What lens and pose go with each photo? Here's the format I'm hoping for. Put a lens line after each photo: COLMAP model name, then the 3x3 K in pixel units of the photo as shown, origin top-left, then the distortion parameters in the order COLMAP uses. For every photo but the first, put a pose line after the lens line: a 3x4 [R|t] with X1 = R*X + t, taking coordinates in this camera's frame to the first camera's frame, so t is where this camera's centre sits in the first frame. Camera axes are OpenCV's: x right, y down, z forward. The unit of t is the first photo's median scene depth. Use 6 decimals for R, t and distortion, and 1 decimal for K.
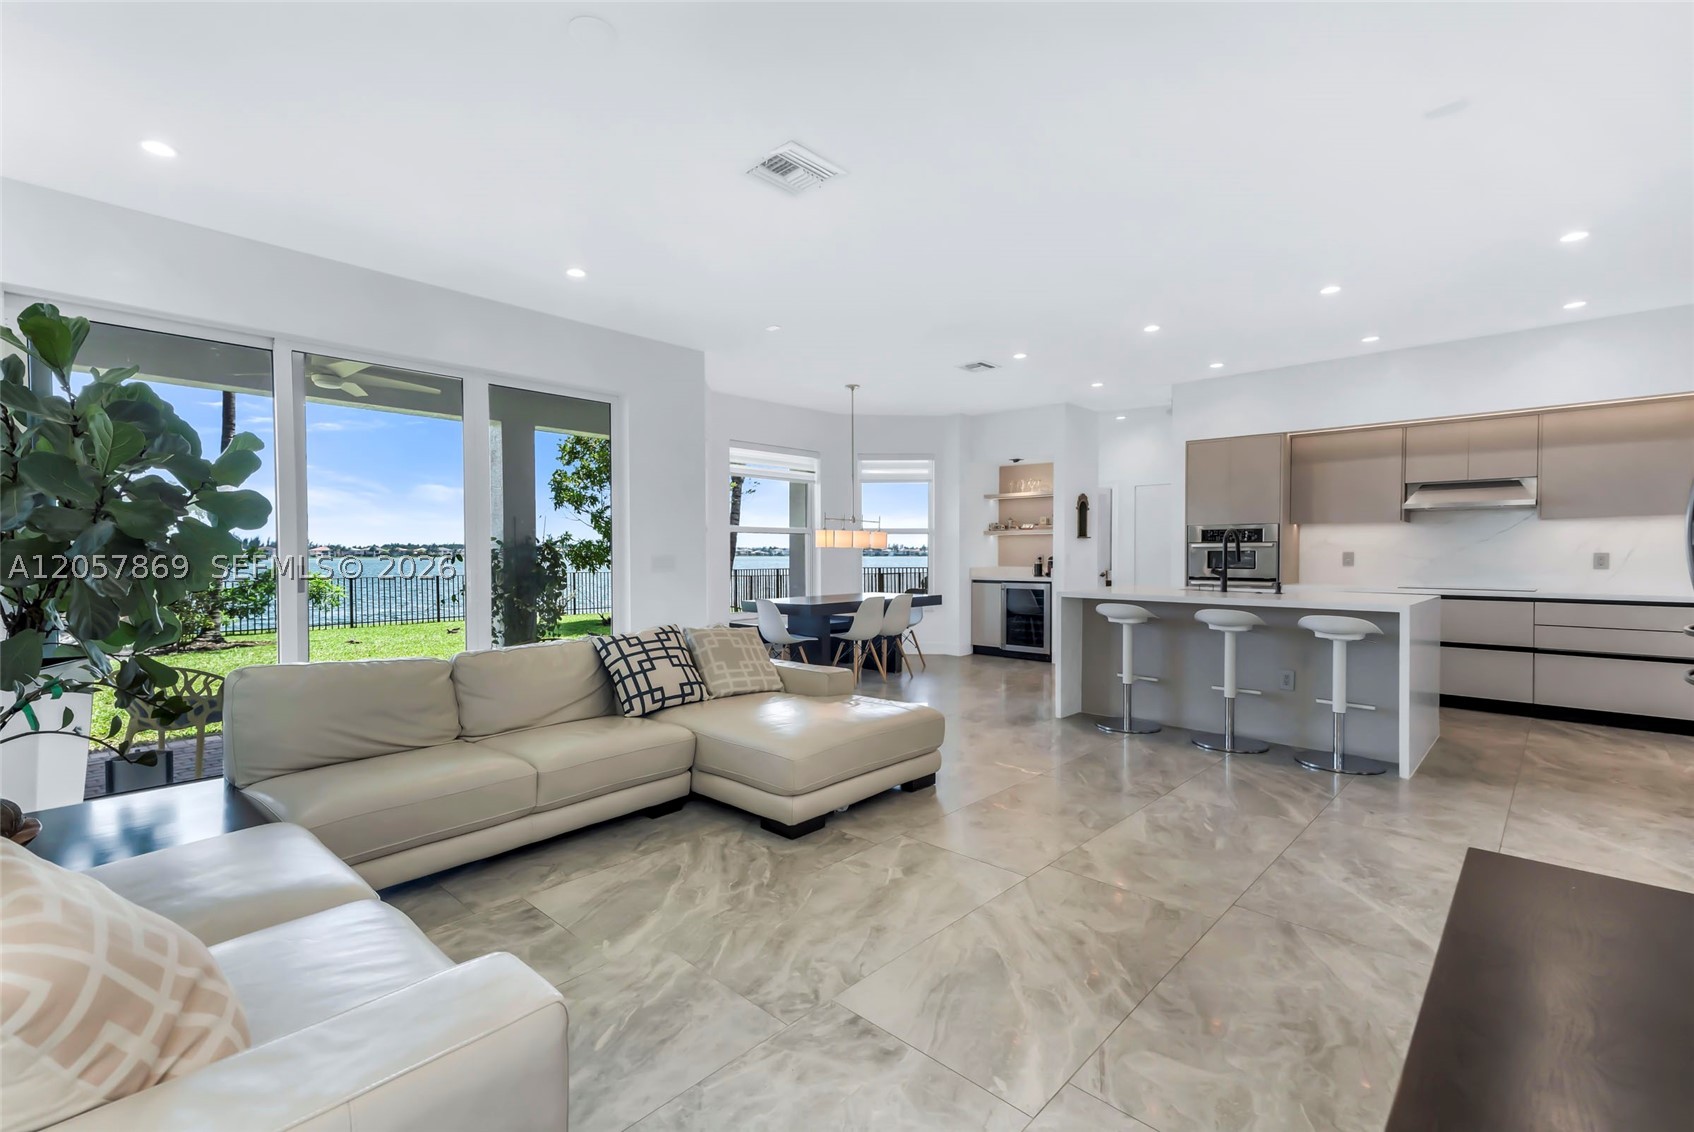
lens RADIAL K [[756.8, 0, 831.1], [0, 756.8, 578.5], [0, 0, 1]] dist [0.038237, -0.002461]
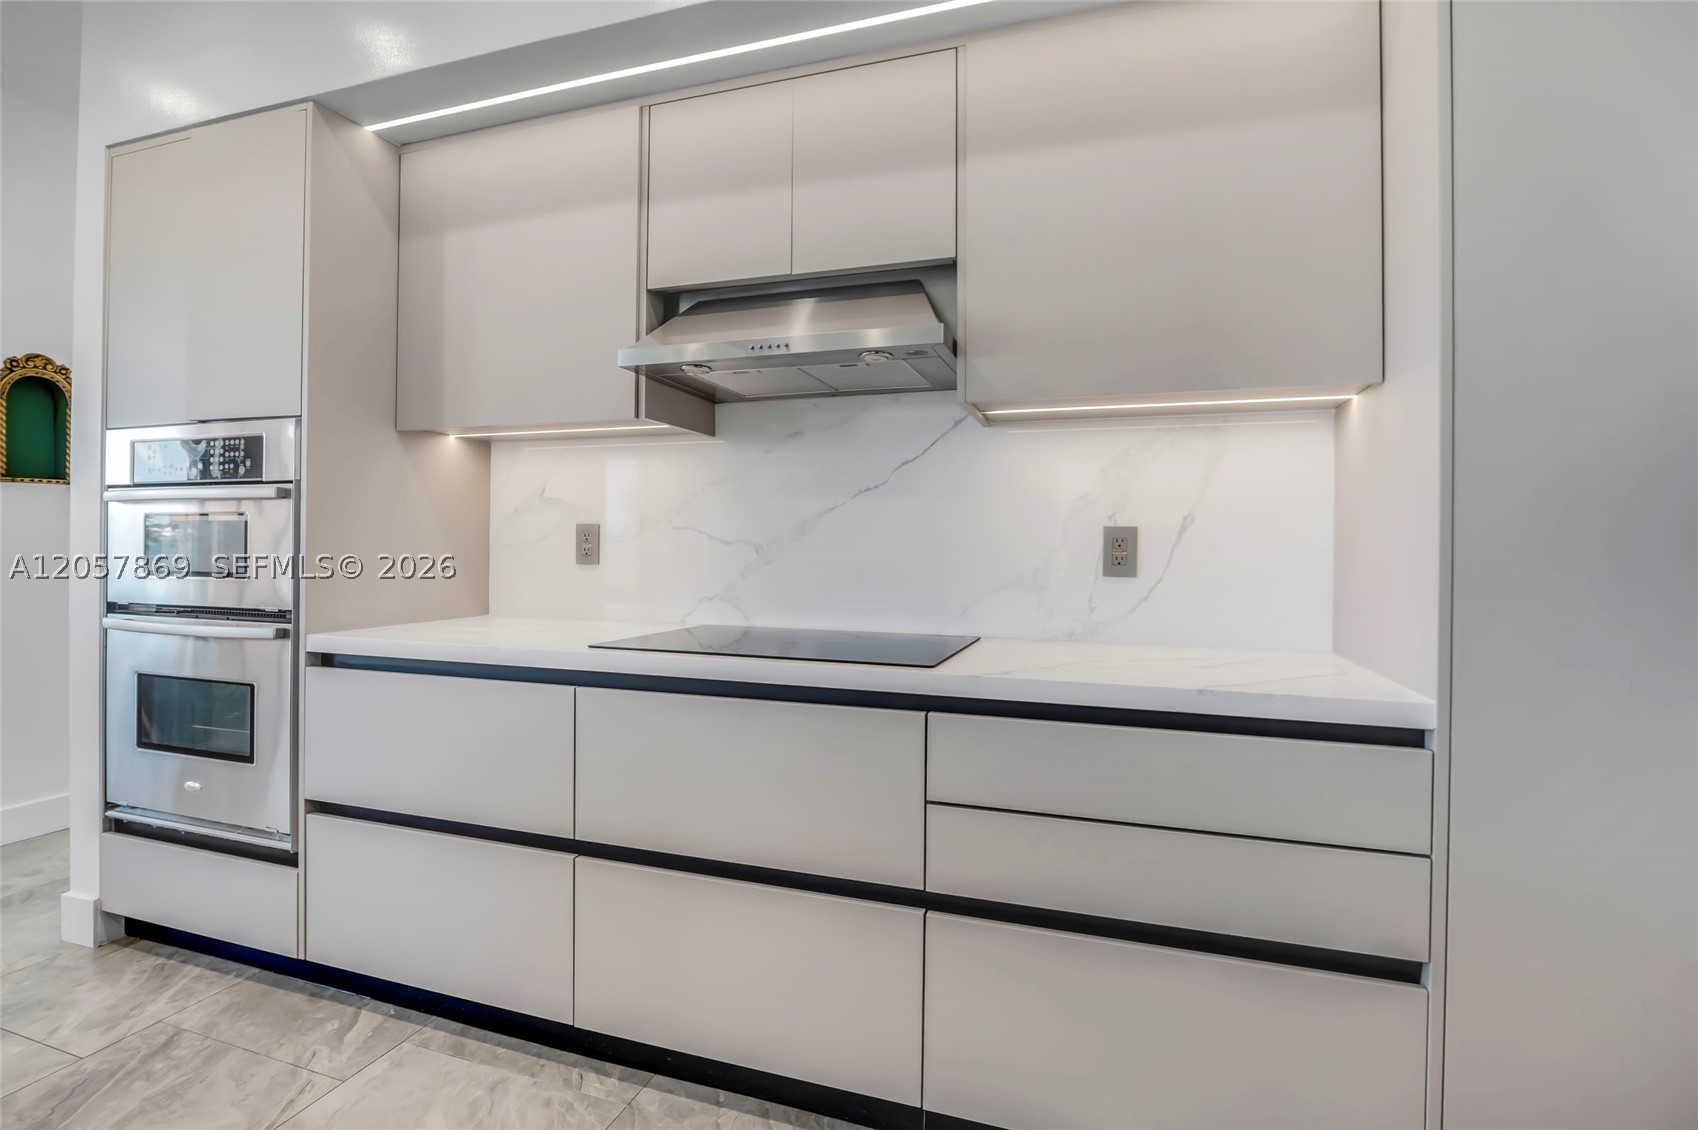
lens RADIAL K [[808.1, 0, 849.0], [0, 808.1, 544.4], [0, 0, 1]] dist [-0.019470, 0.002315]
pose [[0.906473, 0.004185, 0.422244, 0.630841], [0.008138, 0.999592, -0.027380, -0.014772], [-0.422186, 0.028255, 0.906069, 0.634361]]
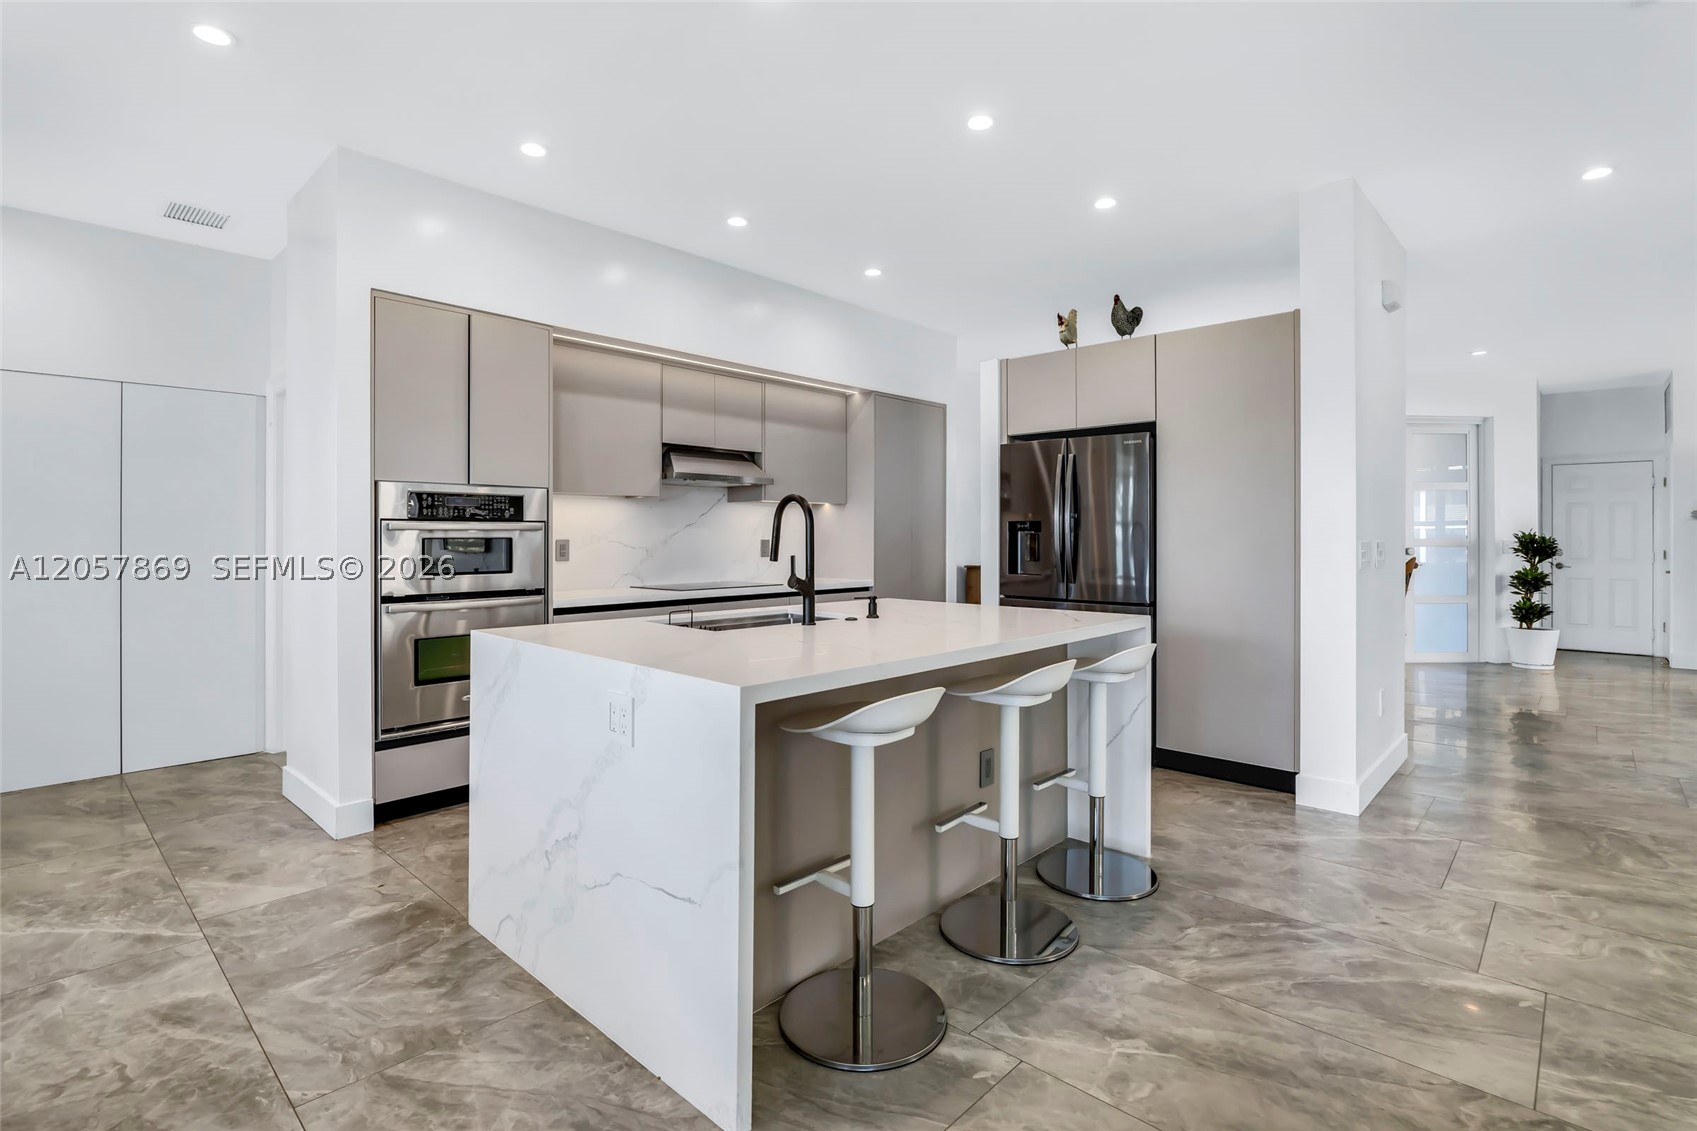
lens RADIAL K [[807.6, 0, 853.7], [0, 807.6, 534.8], [0, 0, 1]] dist [-0.019470, 0.002315]
pose [[-0.019729, -0.000185, 0.999805, 0.000718], [0.033997, 0.999422, 0.000856, -0.030914], [-0.999227, 0.034007, -0.019711, 0.776357]]
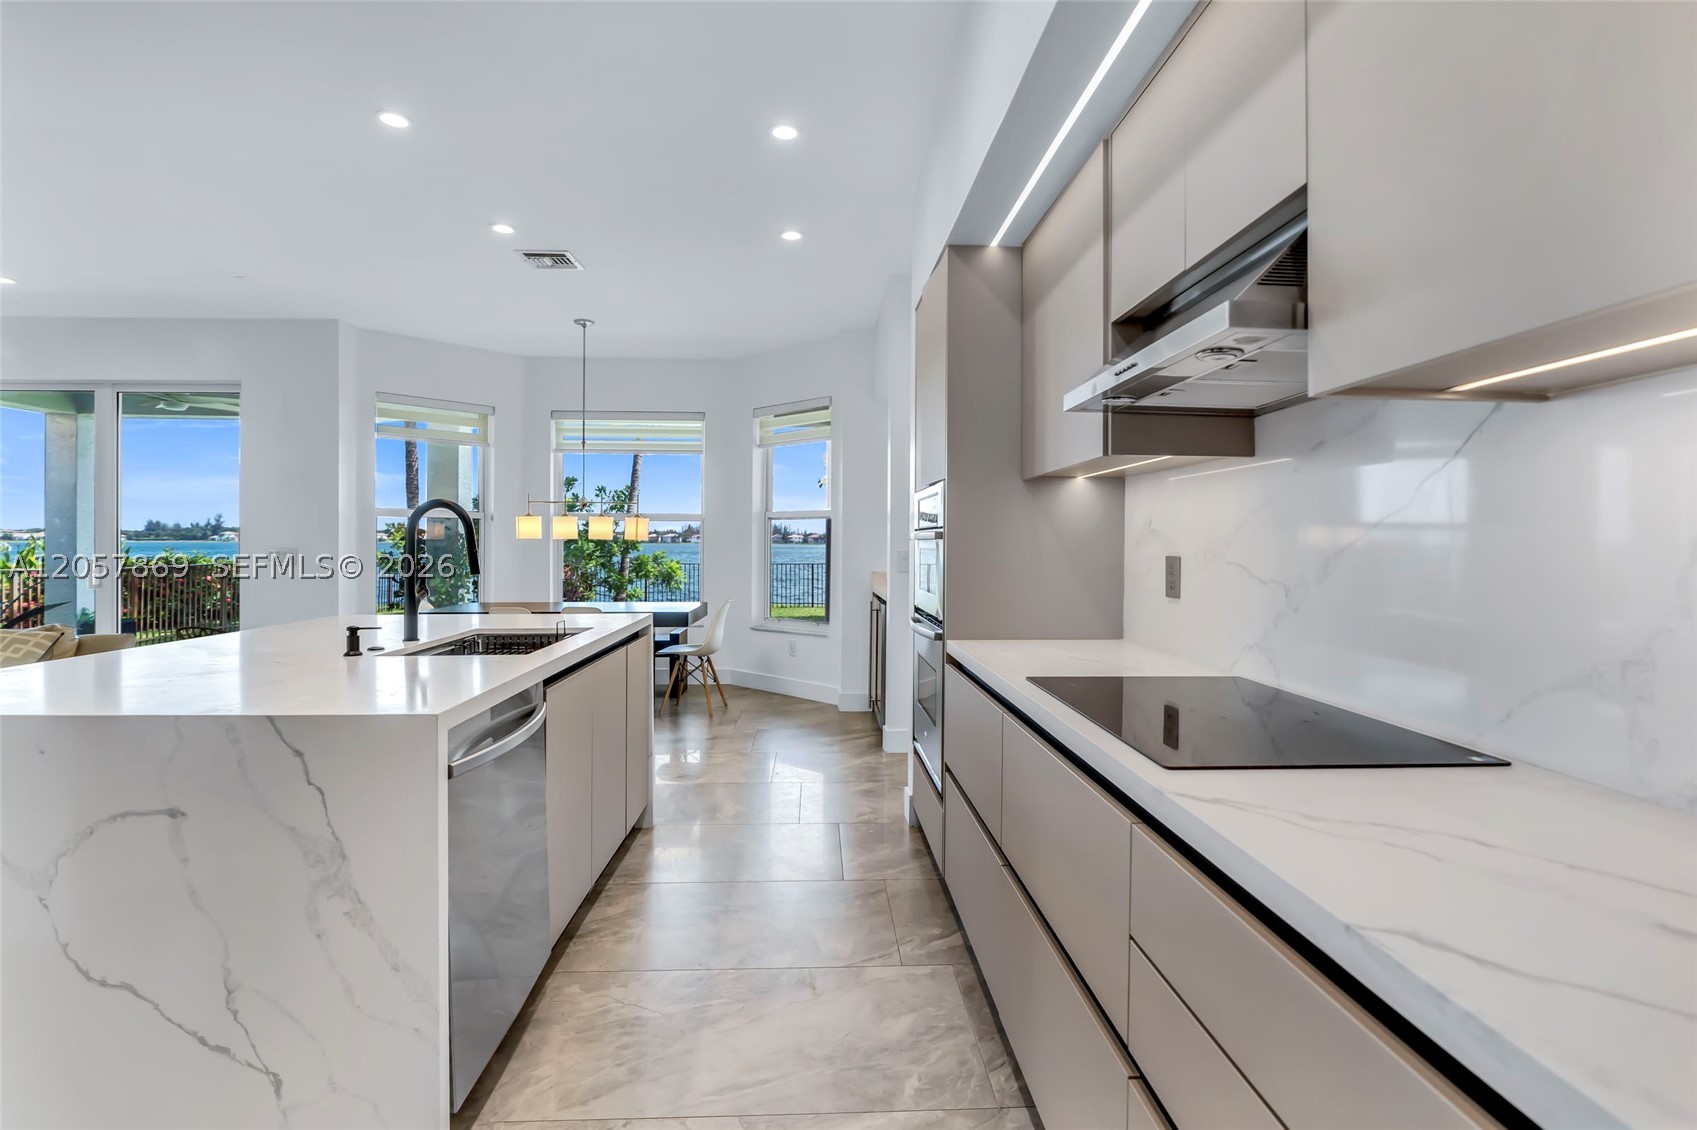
lens RADIAL K [[807.6, 0, 847.7], [0, 807.6, 532.8], [0, 0, 1]] dist [-0.019470, 0.002315]
pose [[0.722036, -0.001986, -0.691853, 0.815127], [-0.029558, 0.998994, -0.033715, -0.028570], [0.691224, 0.044793, 0.721251, 0.657364]]
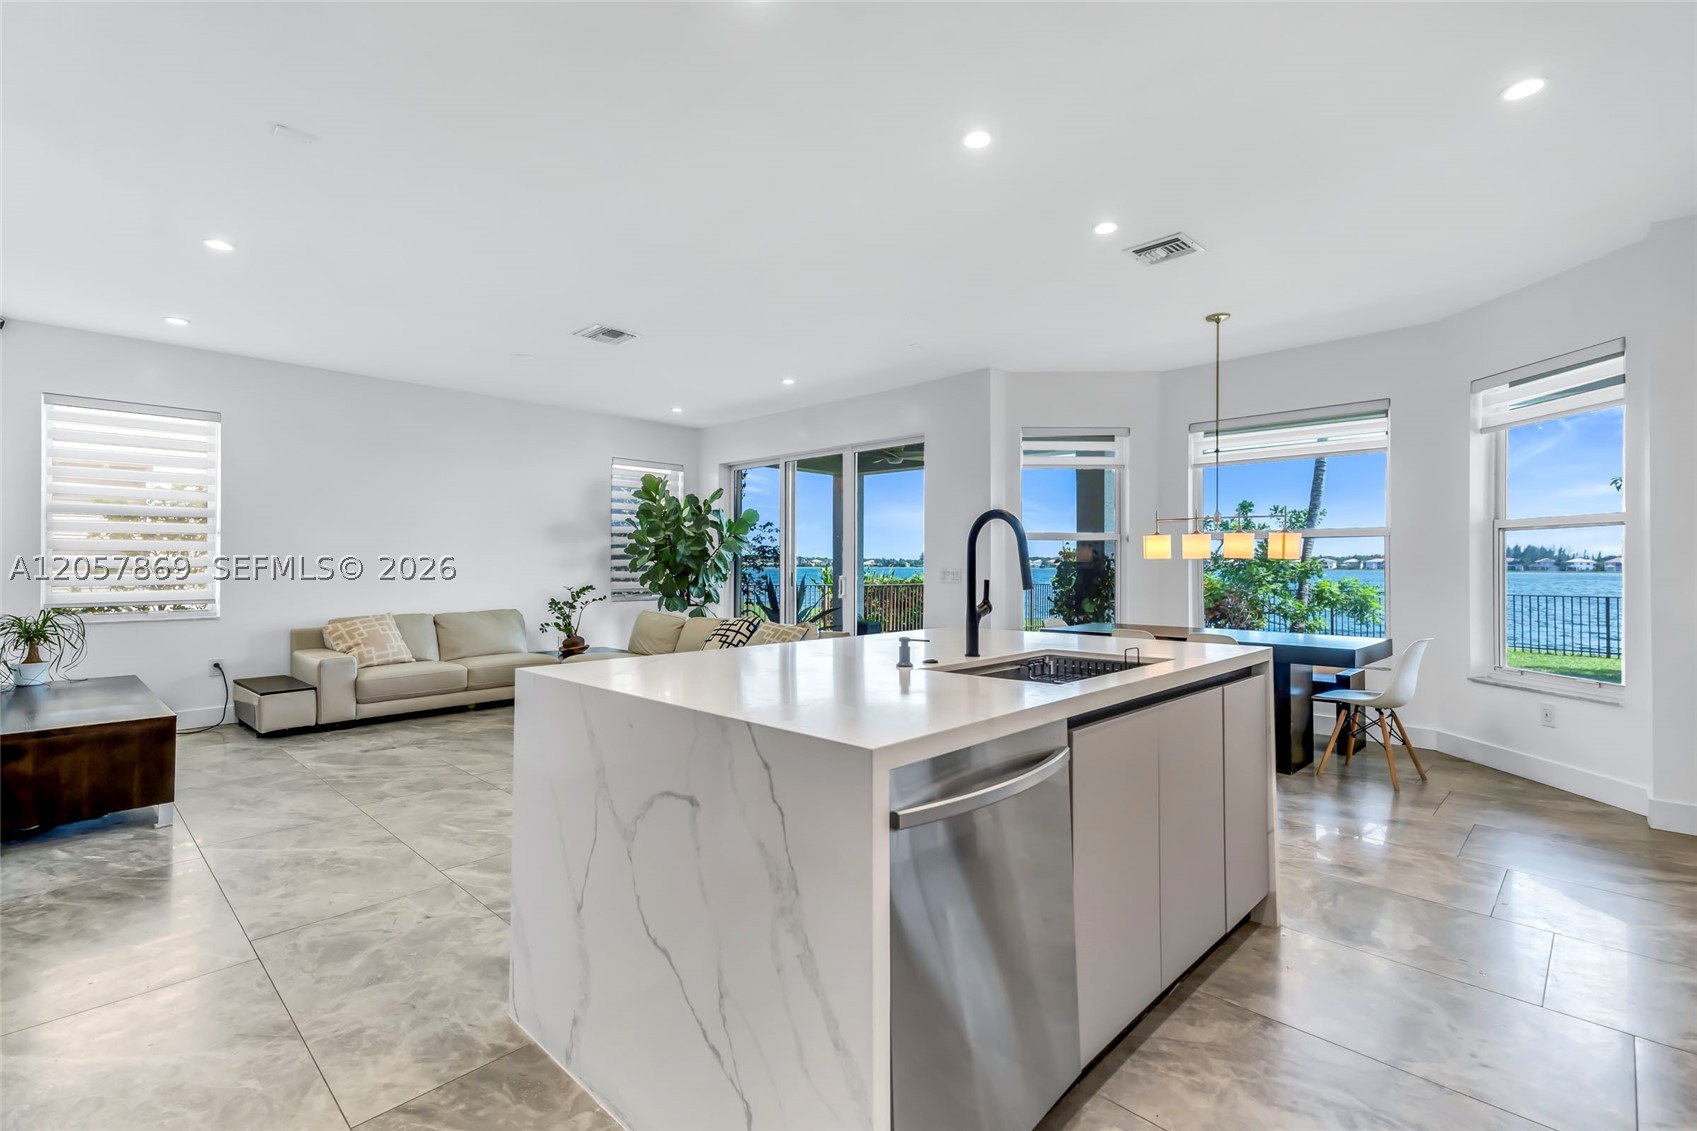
lens RADIAL K [[758.1, 0, 849.4], [0, 758.1, 555.5], [0, 0, 1]] dist [0.038237, -0.002461]
pose [[-0.010628, -0.011399, -0.999879, 0.754449], [-0.036577, 0.999270, -0.011004, -0.024764], [0.999274, 0.036456, -0.011038, 0.735368]]
